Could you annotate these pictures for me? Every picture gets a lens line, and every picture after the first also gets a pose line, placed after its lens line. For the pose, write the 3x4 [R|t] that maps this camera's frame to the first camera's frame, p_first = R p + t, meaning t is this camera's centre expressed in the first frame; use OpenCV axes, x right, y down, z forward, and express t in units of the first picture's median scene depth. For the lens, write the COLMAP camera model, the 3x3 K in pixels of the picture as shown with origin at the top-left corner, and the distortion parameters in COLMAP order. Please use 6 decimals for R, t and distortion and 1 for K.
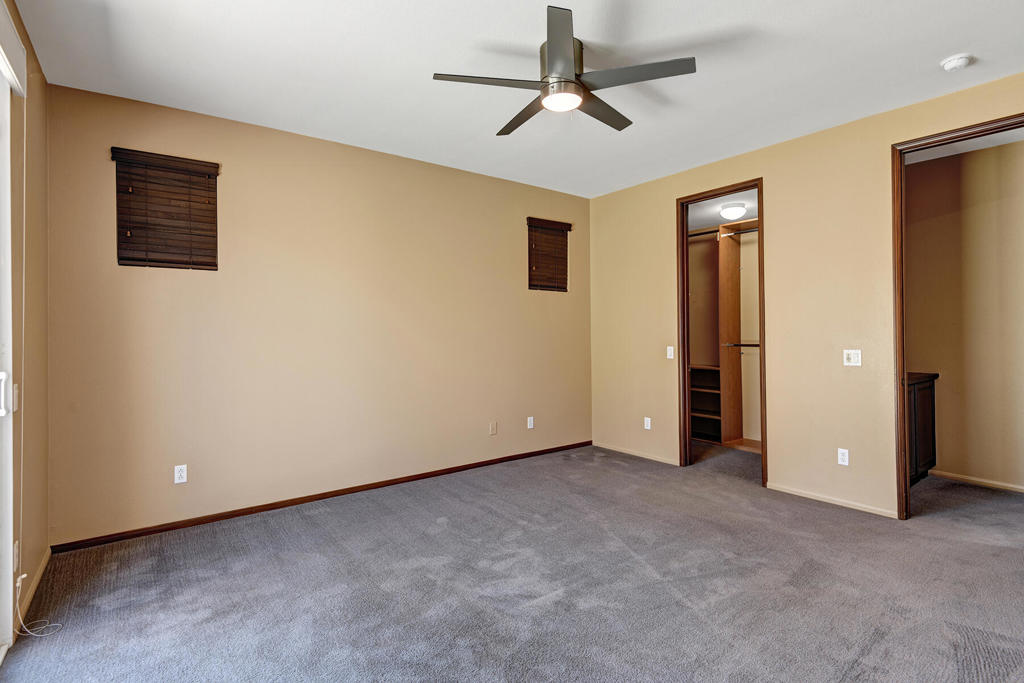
lens RADIAL K [[499.9, 0, 515.6], [0, 499.9, 339.5], [0, 0, 1]] dist [-0.000636, -0.000809]
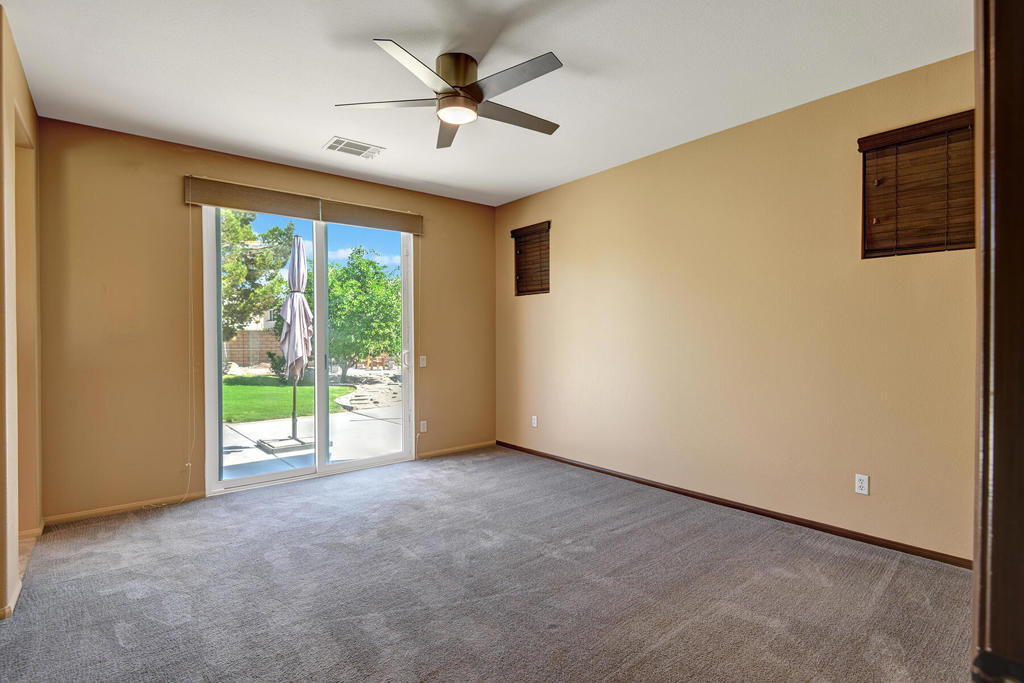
lens RADIAL K [[499.9, 0, 515.6], [0, 499.9, 338.1], [0, 0, 1]] dist [-0.000636, -0.000809]
pose [[0.045455, 0.020293, -0.998760, 0.987311], [0.005996, 0.999770, 0.020586, -0.034848], [0.998948, -0.006925, 0.045323, 0.911527]]
